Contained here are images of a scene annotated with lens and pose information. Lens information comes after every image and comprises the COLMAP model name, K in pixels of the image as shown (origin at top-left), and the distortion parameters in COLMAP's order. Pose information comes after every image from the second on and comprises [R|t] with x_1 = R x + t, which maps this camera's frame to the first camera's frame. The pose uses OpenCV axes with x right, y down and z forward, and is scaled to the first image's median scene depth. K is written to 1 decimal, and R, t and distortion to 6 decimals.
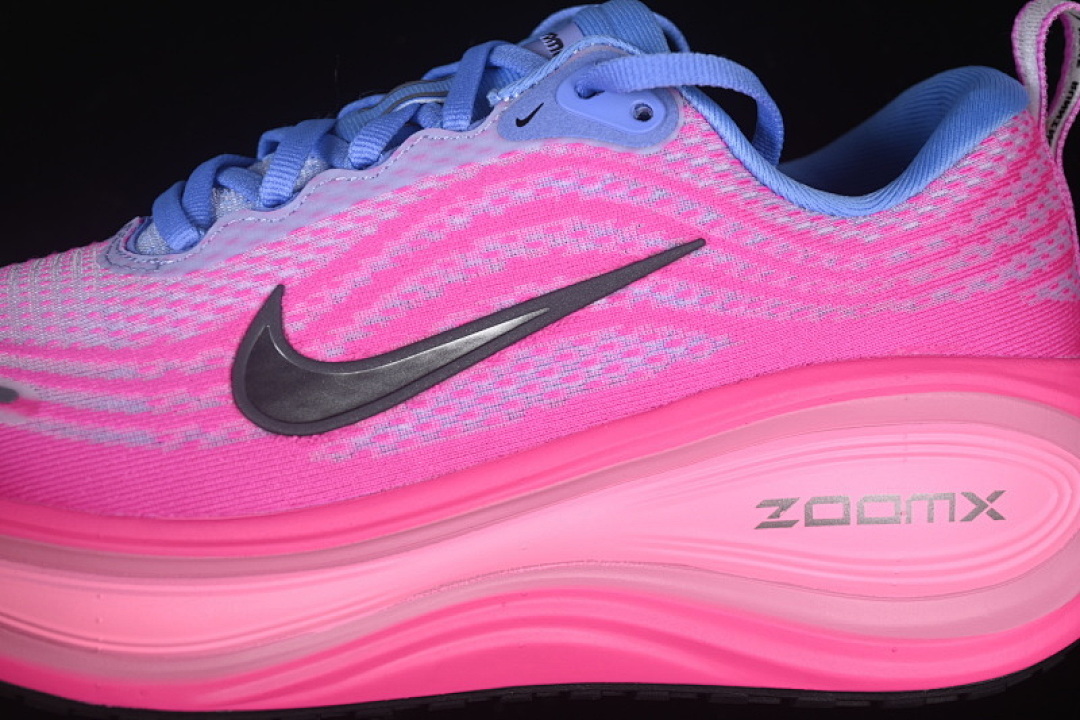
lens RADIAL K [[2270.3, 0, 540.0], [0, 2270.3, 360.0], [0, 0, 1]] dist [0.041688, 0.025139]
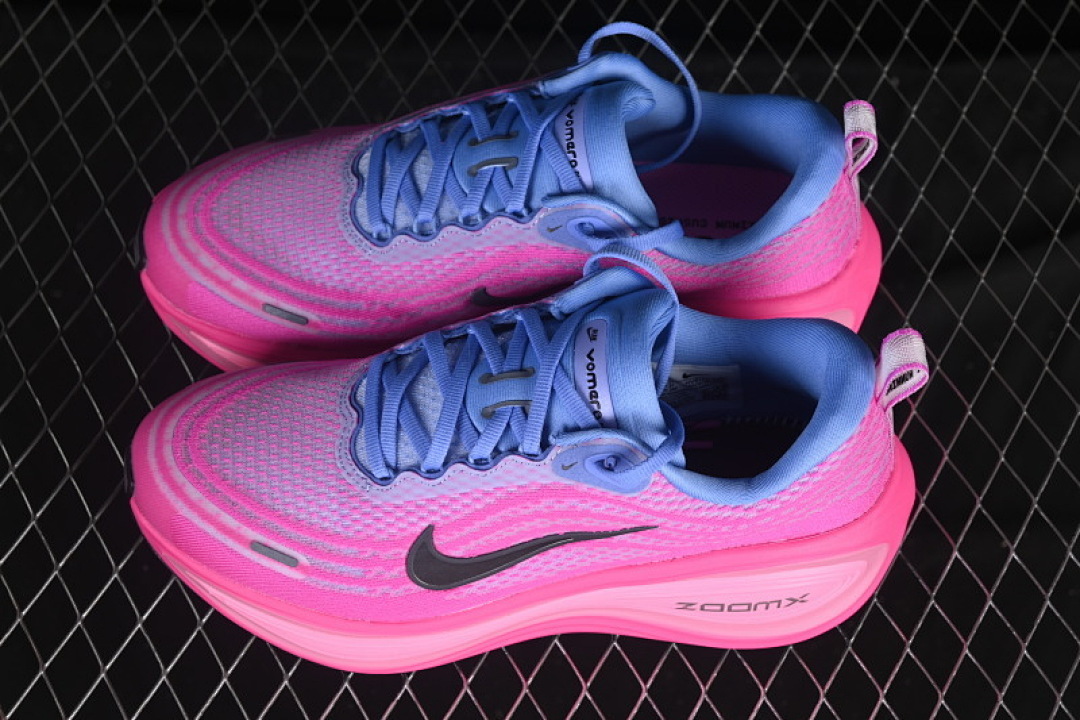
lens RADIAL K [[2270.3, 0, 540.0], [0, 2270.3, 360.0], [0, 0, 1]] dist [0.041688, 0.025139]
pose [[0.995112, 0.094655, -0.028147, 0.015492], [-0.045519, 0.692607, 0.719878, -1.489696], [0.087635, -0.715078, 0.693530, -0.205083]]
